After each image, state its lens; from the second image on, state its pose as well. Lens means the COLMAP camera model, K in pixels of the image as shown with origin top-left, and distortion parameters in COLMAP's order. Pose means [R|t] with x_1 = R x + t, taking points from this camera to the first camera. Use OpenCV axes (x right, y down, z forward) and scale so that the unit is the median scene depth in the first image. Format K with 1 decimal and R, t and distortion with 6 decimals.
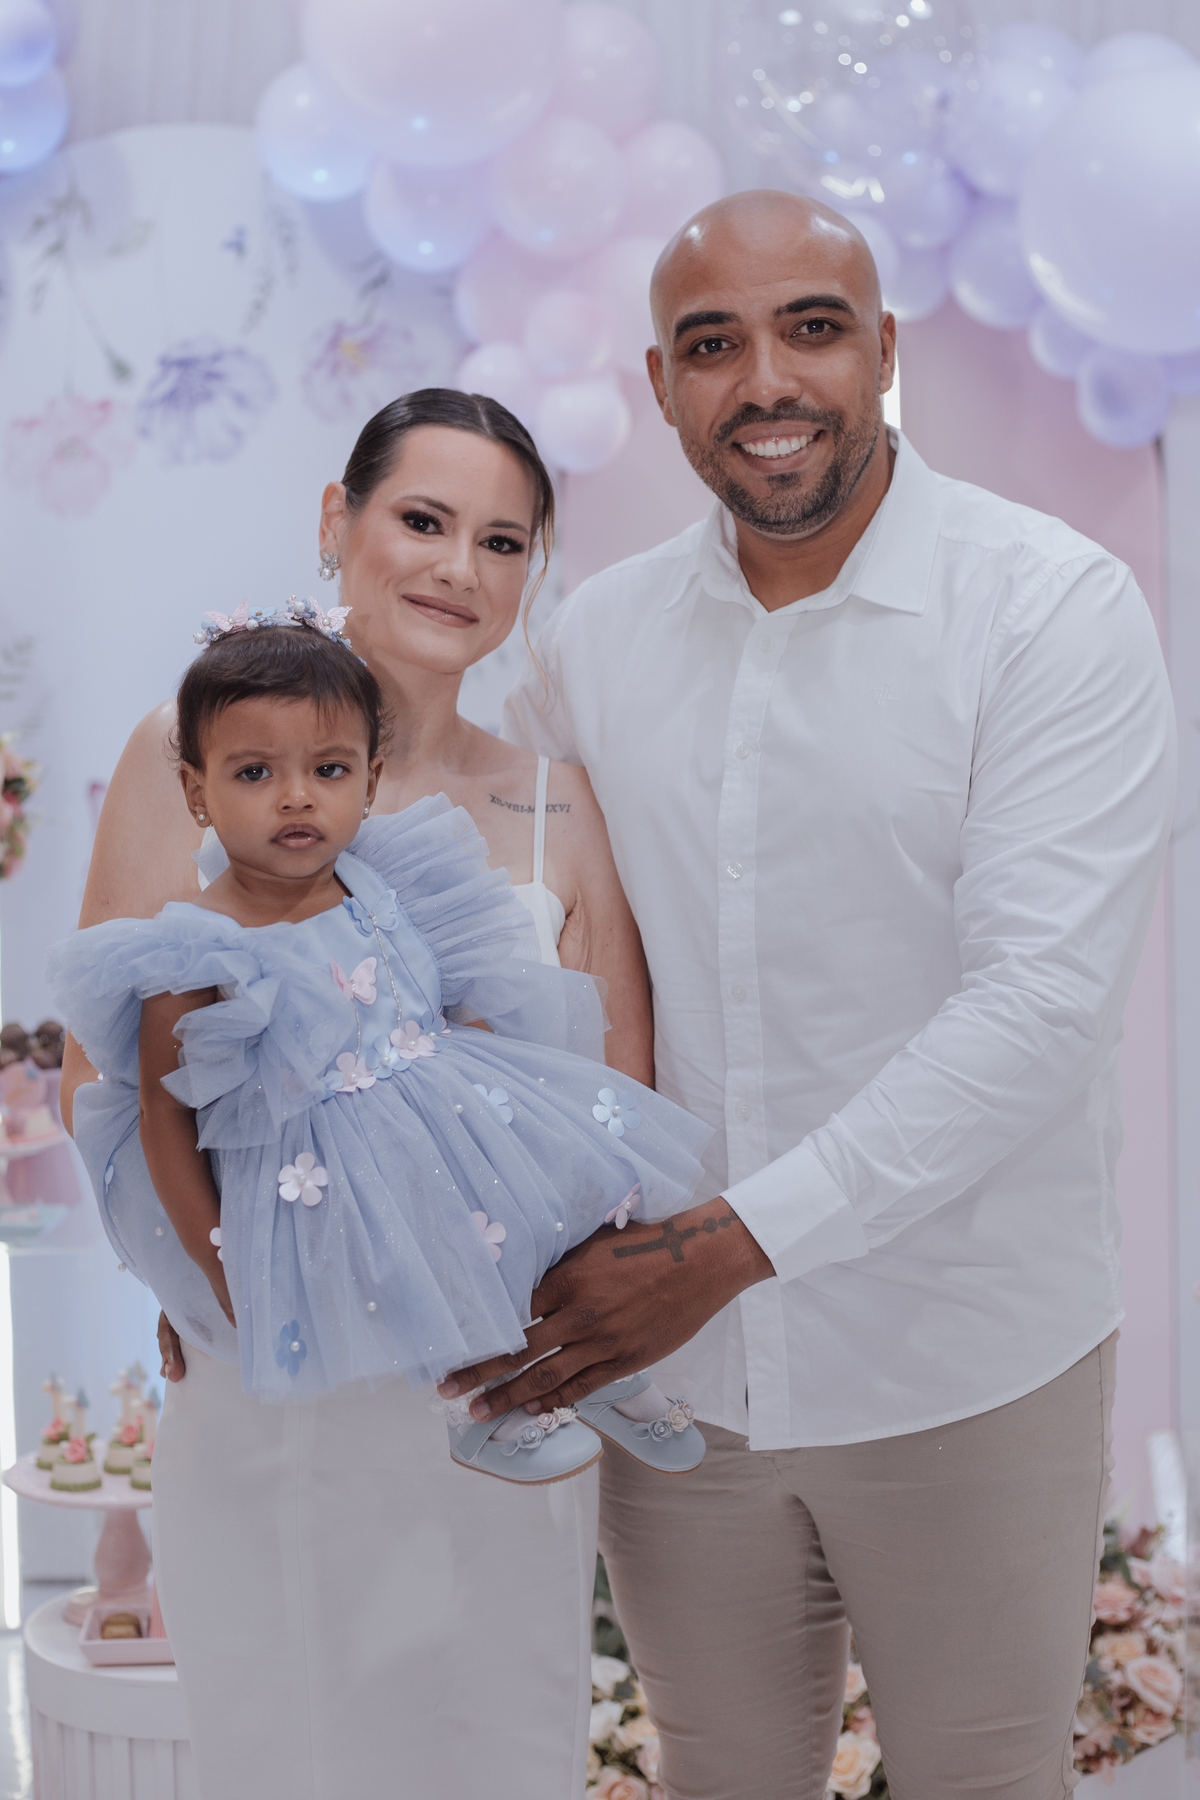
lens RADIAL K [[3084.8, 0, 600.0], [0, 3084.8, 847.6], [0, 0, 1]] dist [-0.099065, 0.000000]
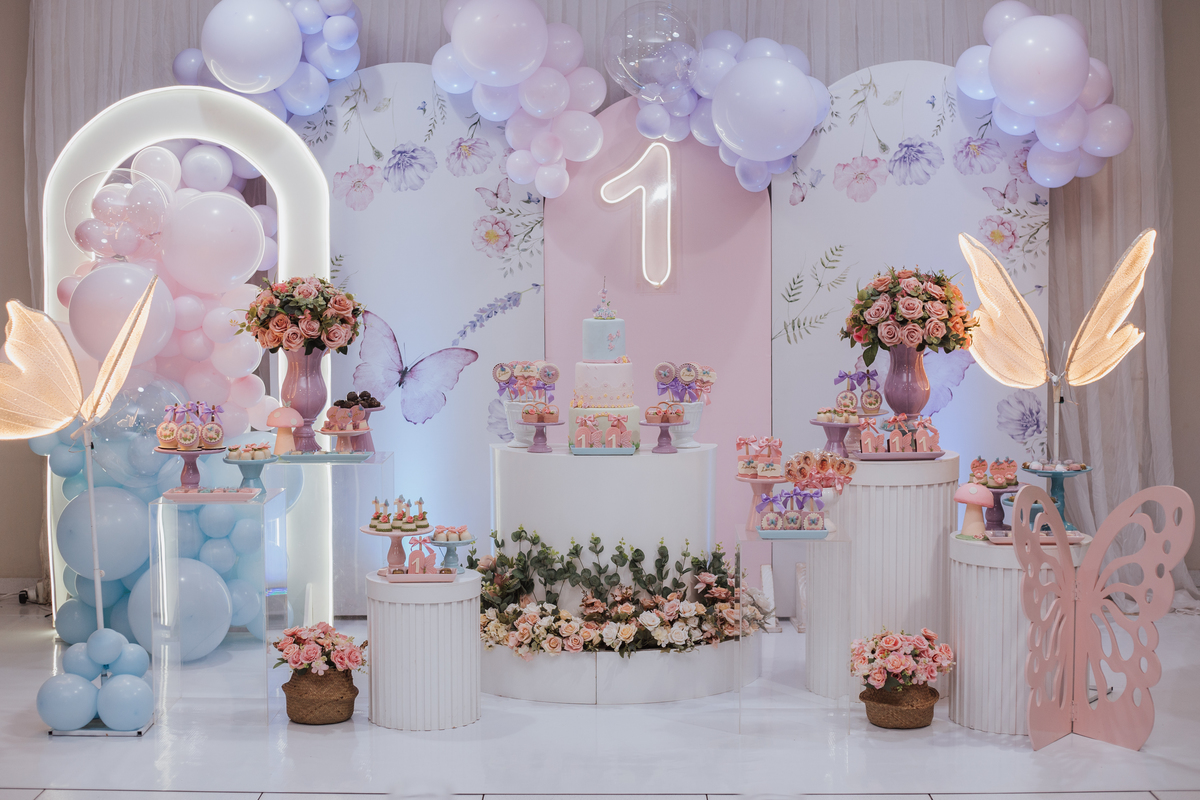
lens RADIAL K [[2056.5, 0, 591.6], [0, 2056.5, 406.1], [0, 0, 1]] dist [-0.099065, 0.000000]
pose [[0.999785, 0.018701, 0.008981, 0.019252], [-0.018893, 0.999582, 0.021874, 0.022543], [-0.008569, -0.022039, 0.999720, -0.926145]]
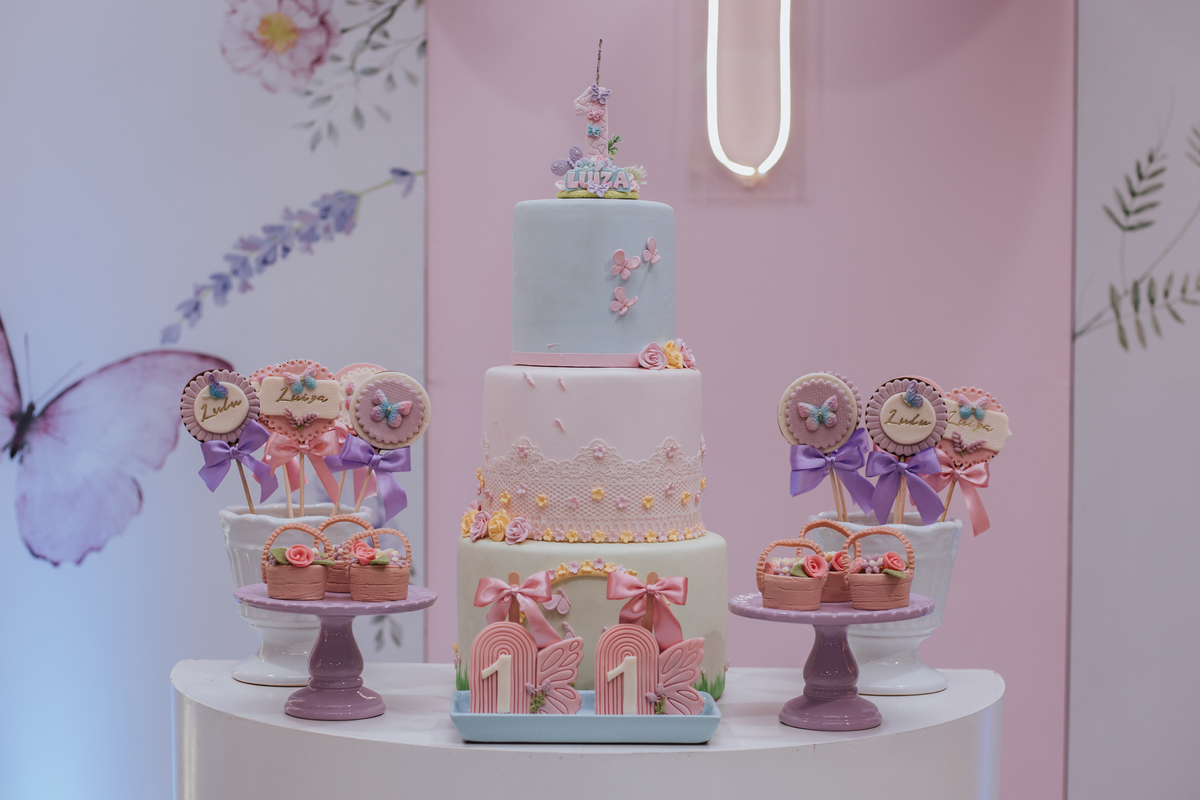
lens RADIAL K [[2056.5, 0, 623.2], [0, 2056.5, 391.2], [0, 0, 1]] dist [-0.099065, 0.000000]
pose [[0.999111, 0.031896, 0.027562, 0.040557], [-0.031056, 0.999055, -0.030397, 0.044005], [-0.028506, 0.029514, 0.999158, 0.468050]]
